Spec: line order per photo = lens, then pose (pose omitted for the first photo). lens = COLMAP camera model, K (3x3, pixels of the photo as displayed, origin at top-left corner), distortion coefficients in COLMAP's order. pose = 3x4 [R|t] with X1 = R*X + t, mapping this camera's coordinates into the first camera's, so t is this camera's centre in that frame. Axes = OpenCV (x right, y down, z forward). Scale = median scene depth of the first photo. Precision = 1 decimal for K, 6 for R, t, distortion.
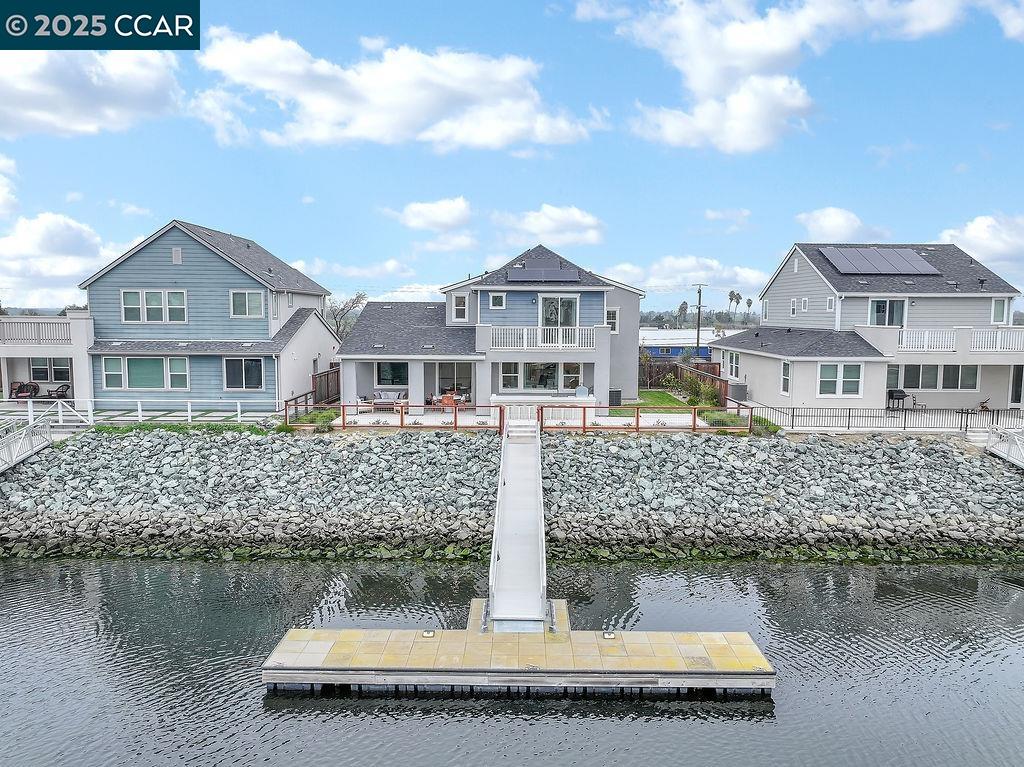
lens RADIAL K [[723.4, 0, 512.0], [0, 723.4, 383.5], [0, 0, 1]] dist [0.001900, 0.001088]
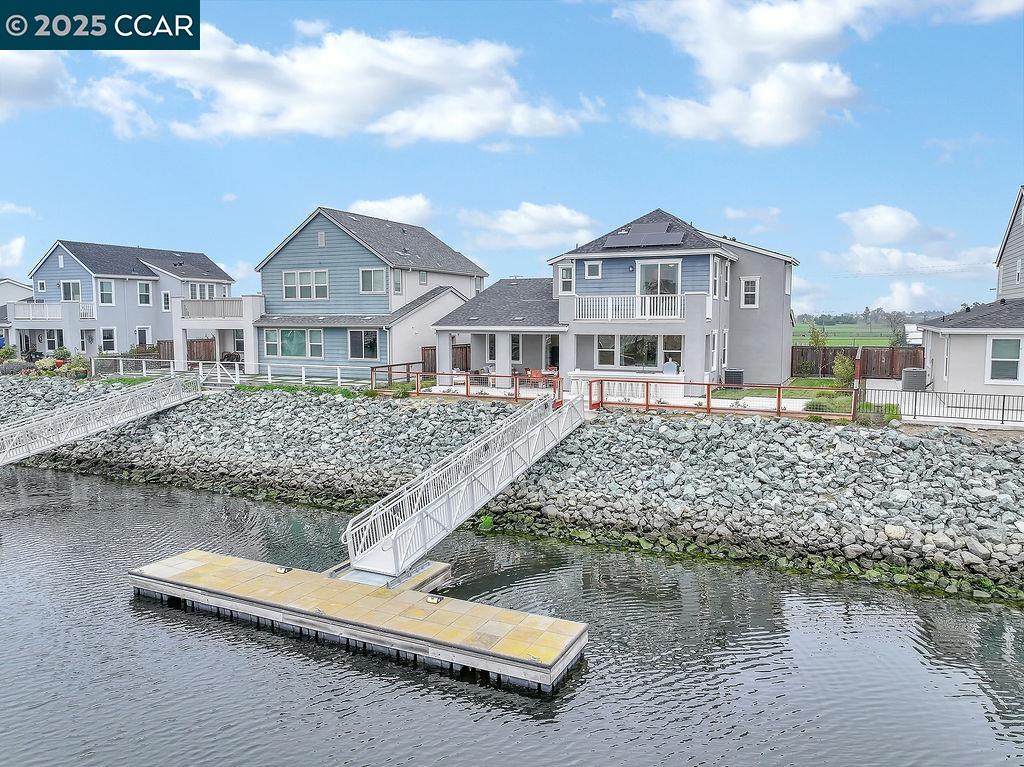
lens RADIAL K [[737.6, 0, 512.0], [0, 737.6, 383.5], [0, 0, 1]] dist [-0.007378, 0.024819]
pose [[0.901682, 0.032533, -0.431174, 0.393355], [-0.036375, 0.999338, -0.000666, 0.047783], [0.430866, 0.016284, 0.902269, 0.130903]]
